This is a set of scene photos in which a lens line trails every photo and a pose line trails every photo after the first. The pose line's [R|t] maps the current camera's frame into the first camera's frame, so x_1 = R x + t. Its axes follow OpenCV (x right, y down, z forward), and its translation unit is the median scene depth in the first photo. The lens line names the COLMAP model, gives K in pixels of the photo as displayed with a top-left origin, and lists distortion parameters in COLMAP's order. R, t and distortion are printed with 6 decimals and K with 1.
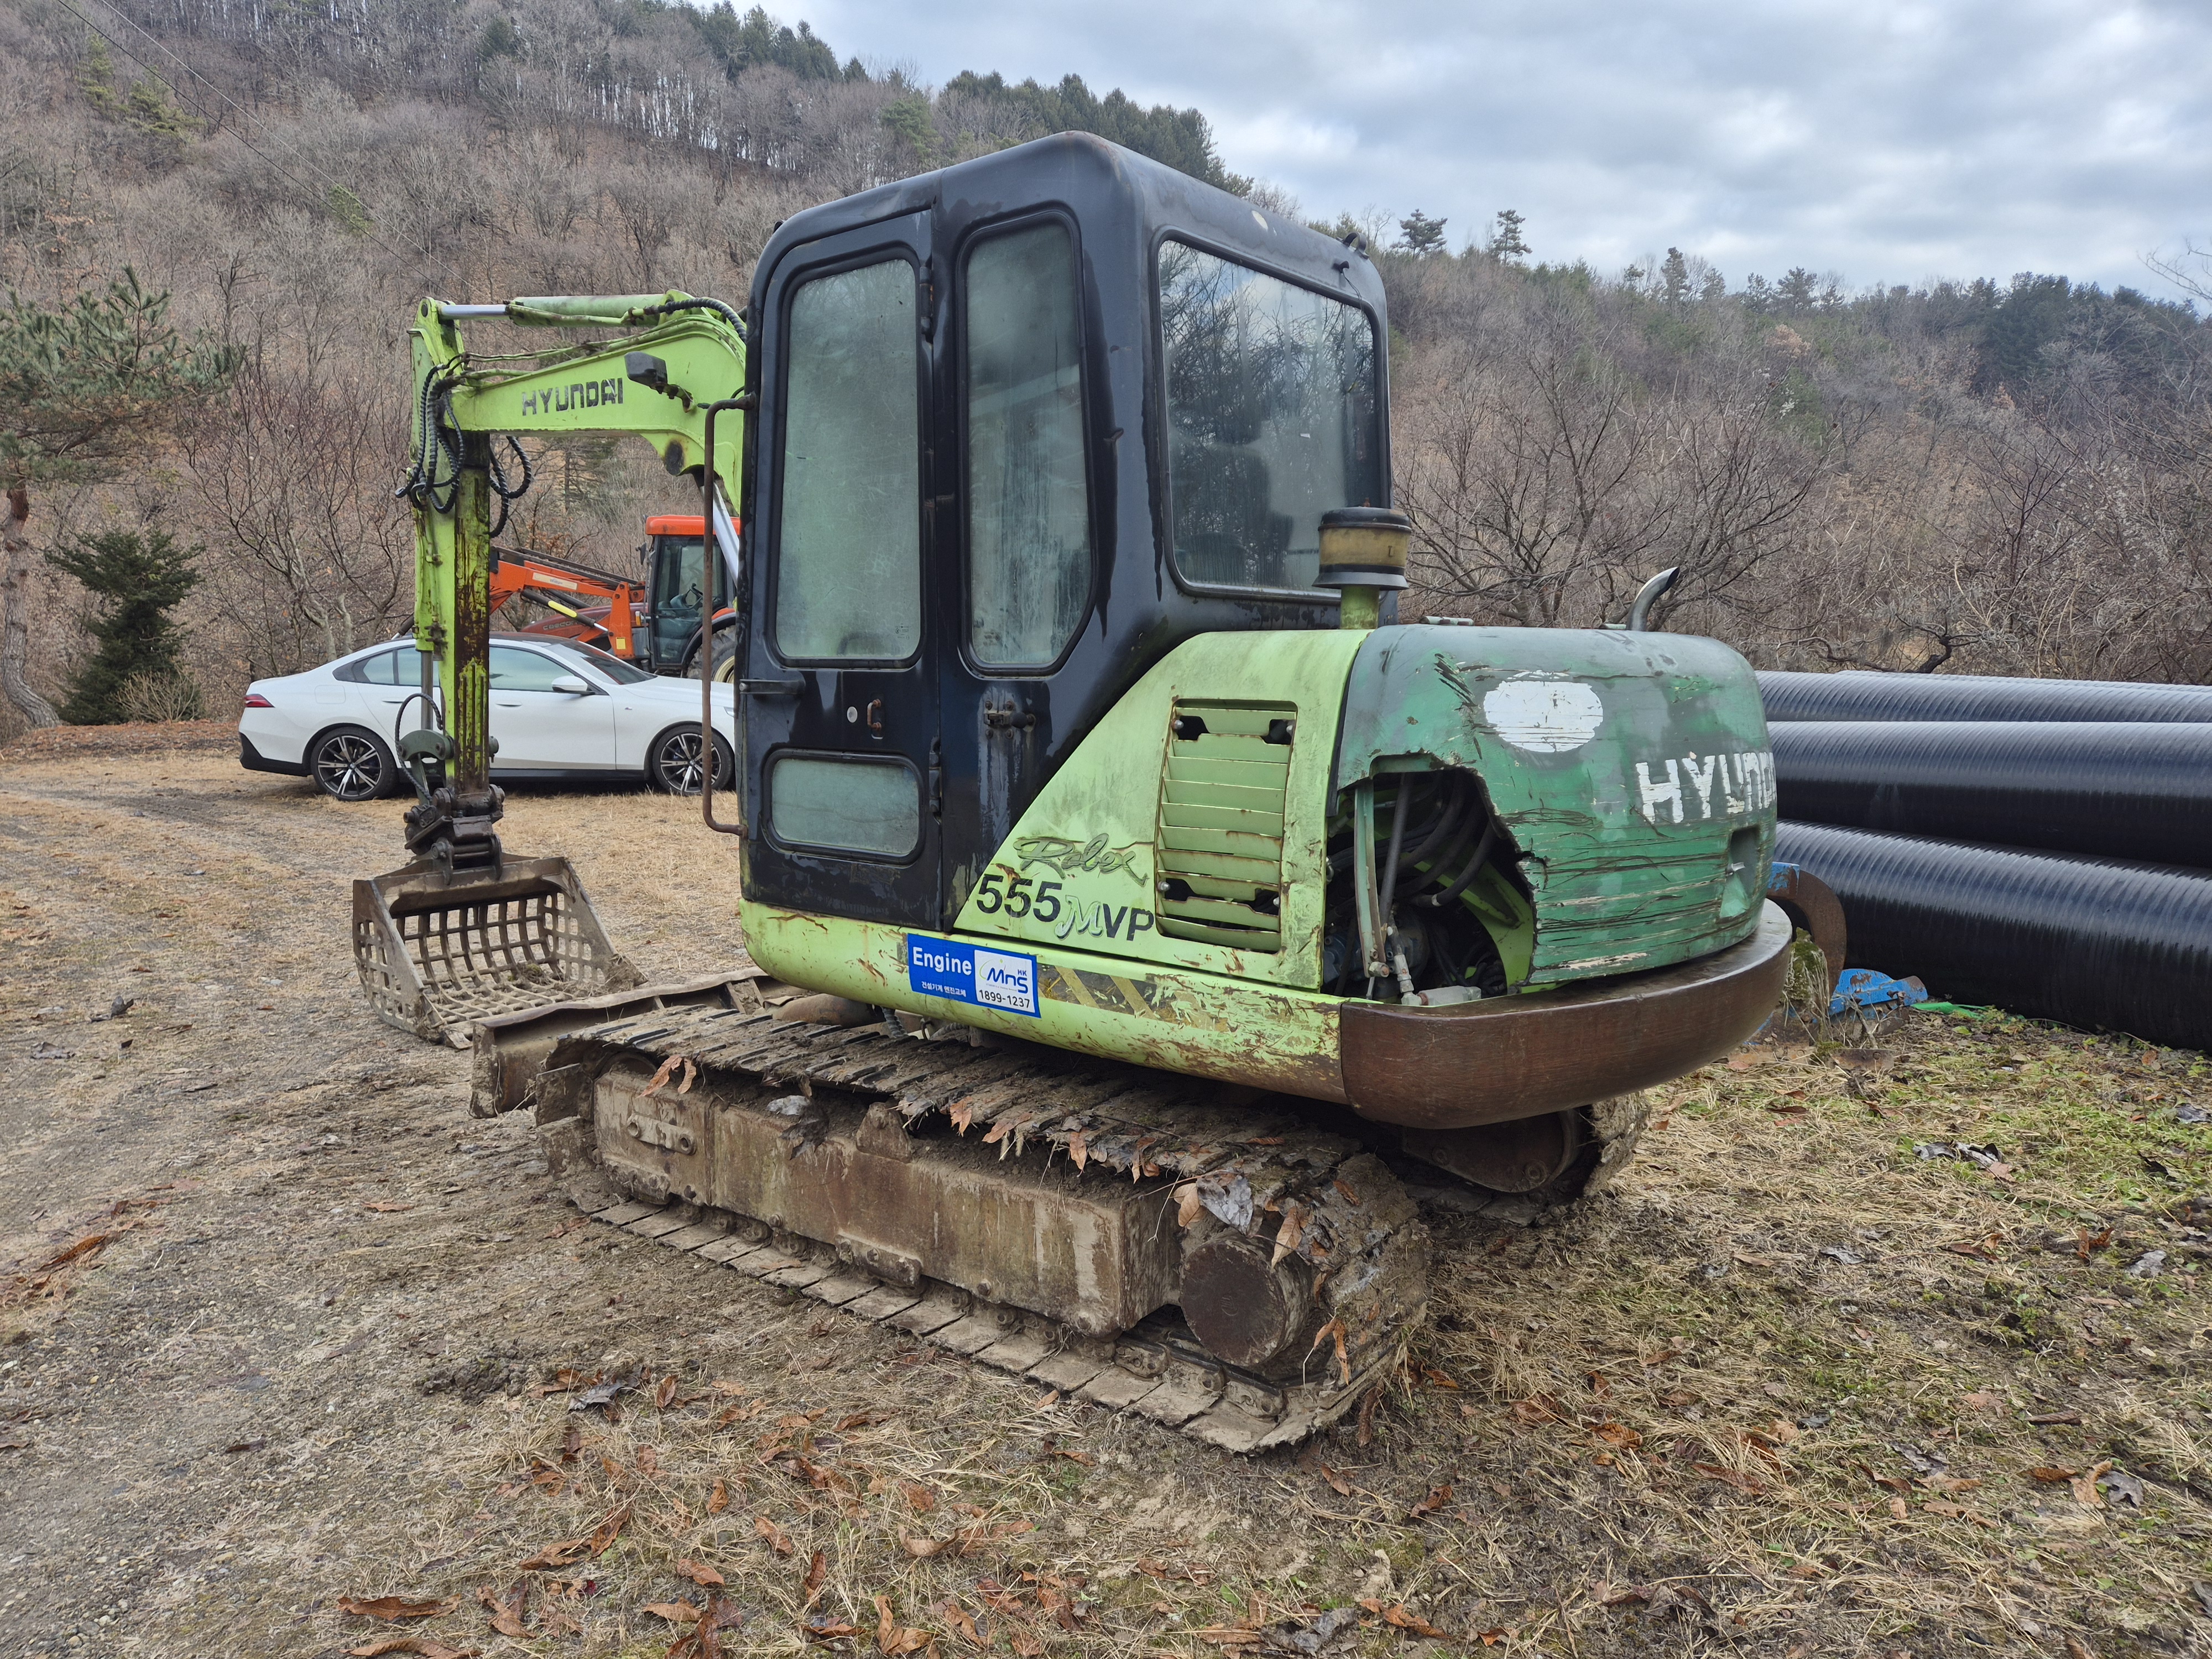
lens RADIAL K [[1467.5, 0, 1093.1], [0, 1467.5, 854.5], [0, 0, 1]] dist [0.108583, -0.094357]
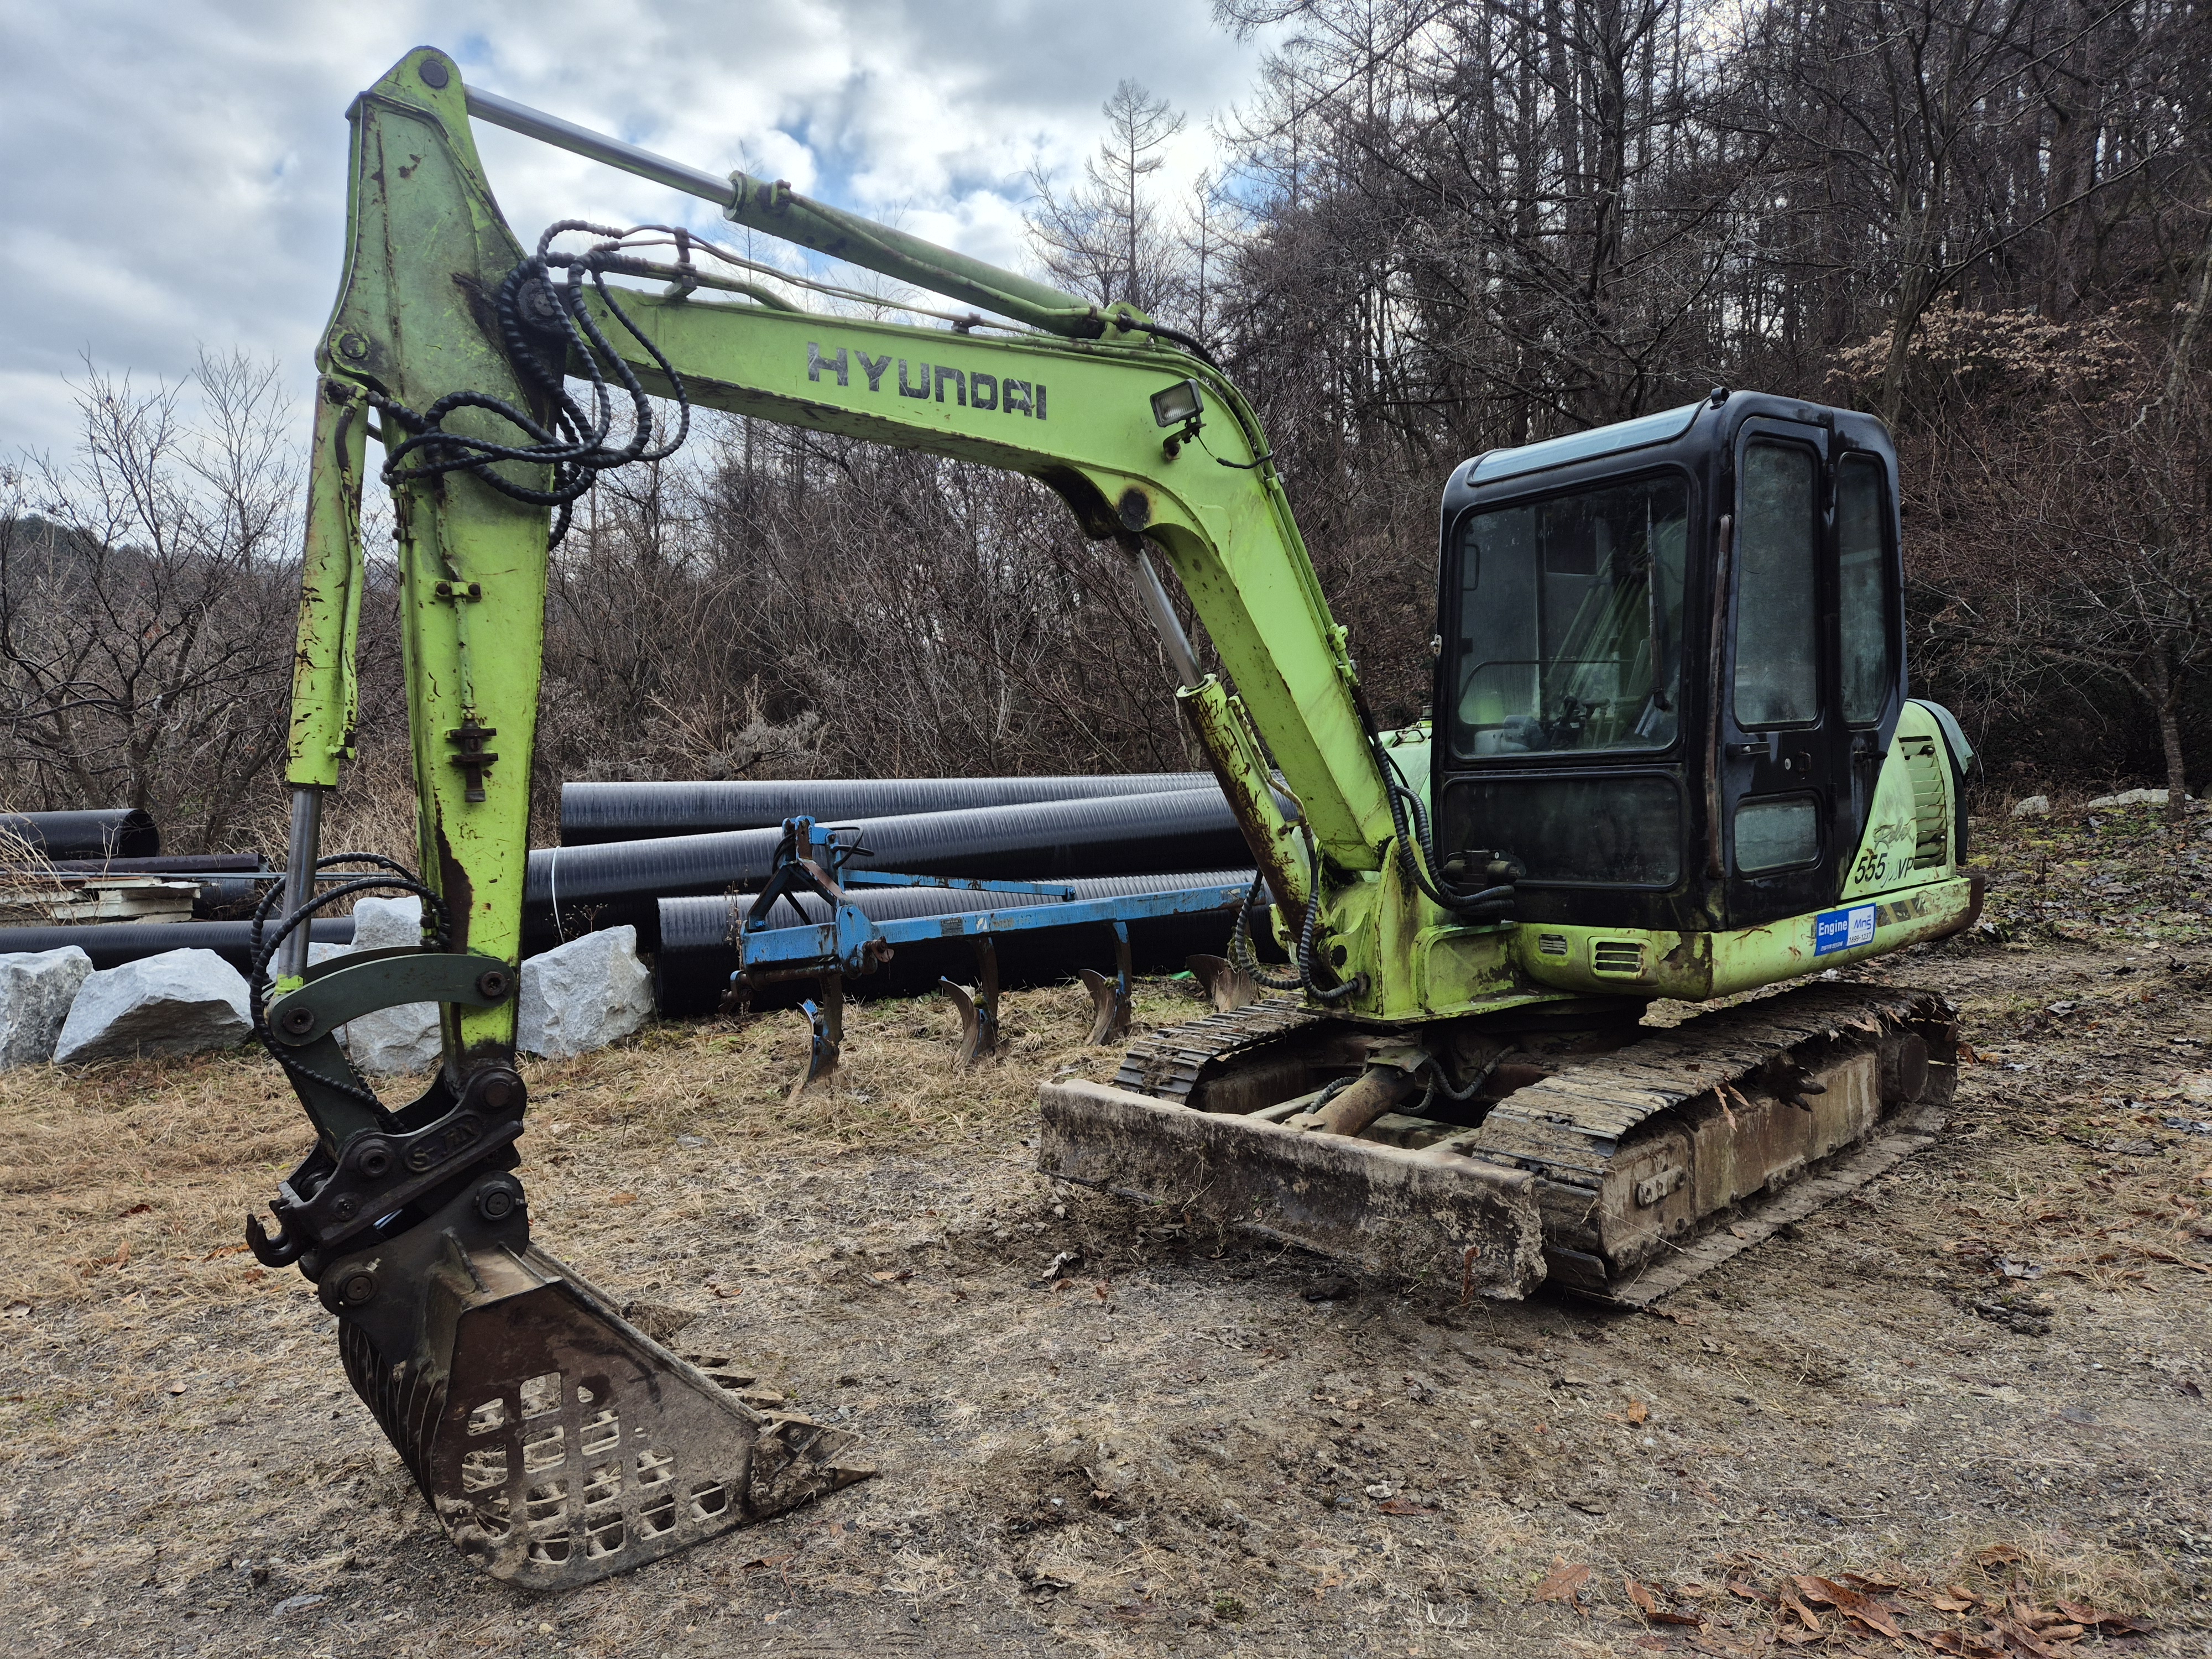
lens RADIAL K [[1467.5, 0, 1093.1], [0, 1467.5, 854.5], [0, 0, 1]] dist [0.108583, -0.094357]
pose [[0.193369, -0.082516, 0.977650, -1.756567], [0.174501, 0.983462, 0.048492, -0.205298], [-0.965483, 0.161224, 0.204570, 1.449452]]
